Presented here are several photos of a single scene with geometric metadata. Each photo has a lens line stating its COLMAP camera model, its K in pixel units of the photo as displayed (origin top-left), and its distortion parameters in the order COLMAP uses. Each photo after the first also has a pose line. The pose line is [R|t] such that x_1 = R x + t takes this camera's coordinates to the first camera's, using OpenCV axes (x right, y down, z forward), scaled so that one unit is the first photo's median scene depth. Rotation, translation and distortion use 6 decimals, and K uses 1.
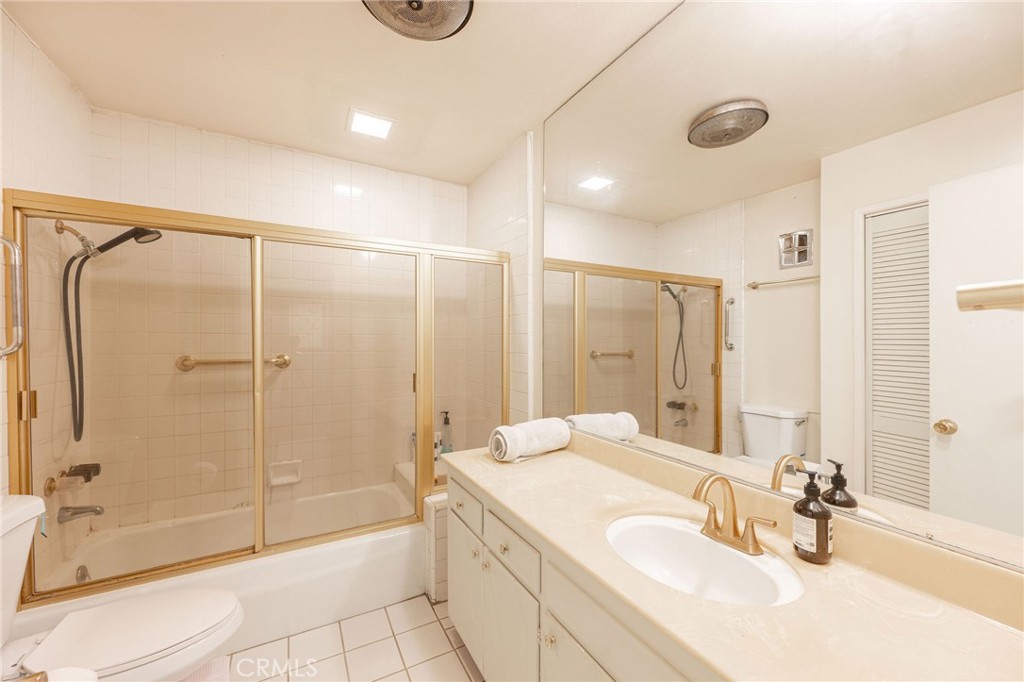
lens RADIAL K [[397.5, 0, 514.0], [0, 397.5, 342.6], [0, 0, 1]] dist [-0.002502, -0.000266]
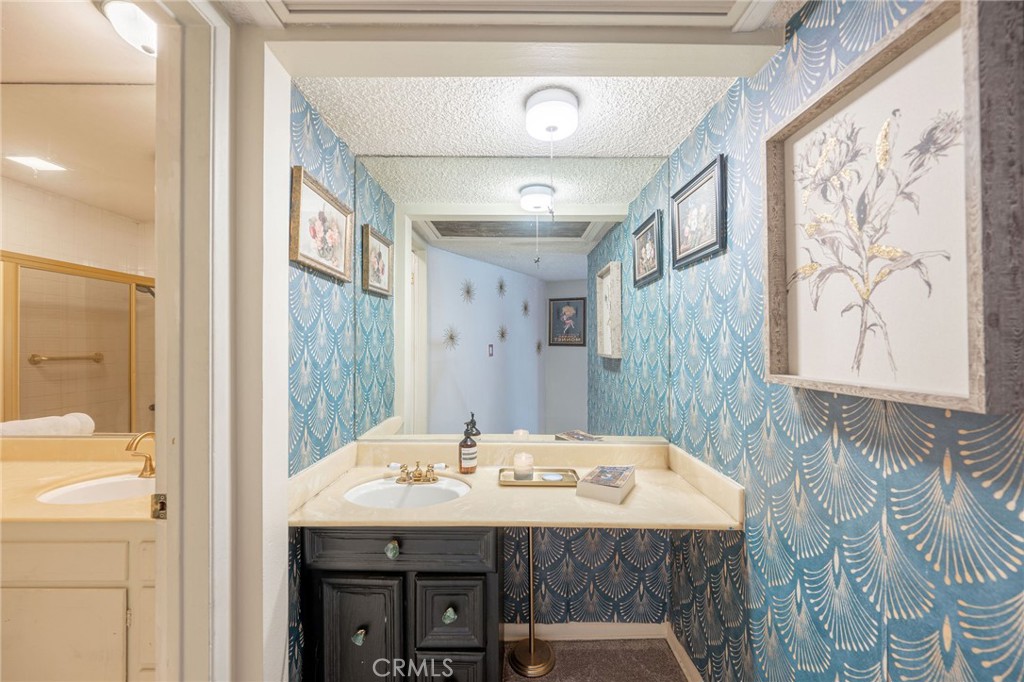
lens RADIAL K [[397.5, 0, 514.0], [0, 397.5, 342.6], [0, 0, 1]] dist [-0.002502, -0.000266]
pose [[0.485361, 0.001252, 0.874313, -0.063116], [0.002698, 0.999992, -0.002929, 0.000239], [-0.874310, 0.003780, 0.485354, -0.459531]]
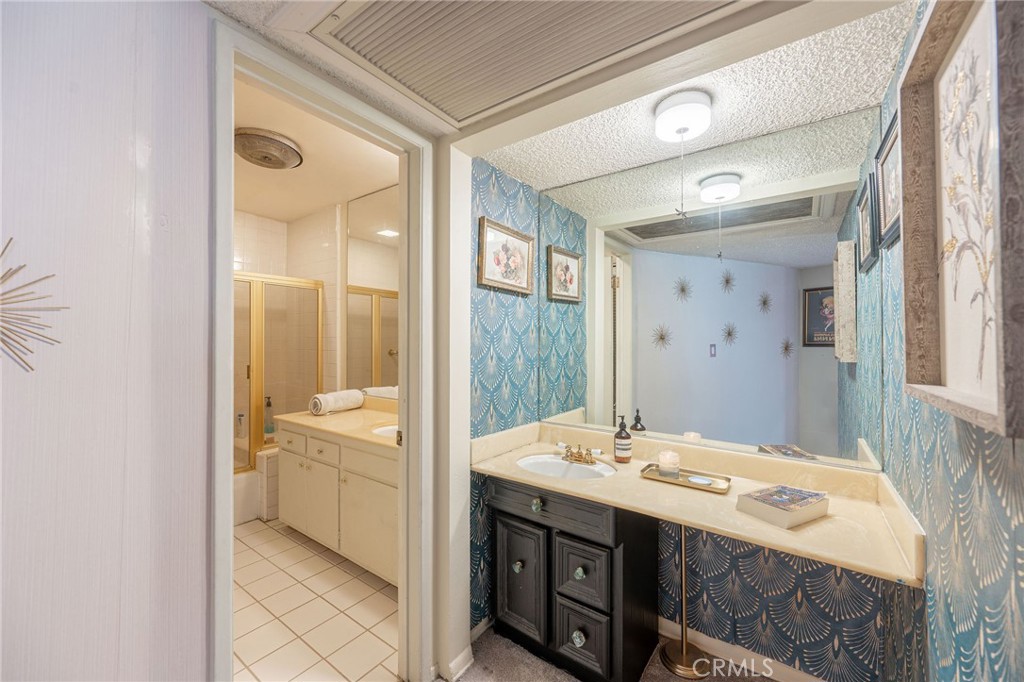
lens RADIAL K [[397.5, 0, 514.0], [0, 397.5, 342.6], [0, 0, 1]] dist [-0.002502, -0.000266]
pose [[0.905722, 0.001599, 0.423869, 0.005705], [-0.000333, 0.999995, -0.003061, 0.000524], [-0.423871, 0.002632, 0.905719, -0.671452]]
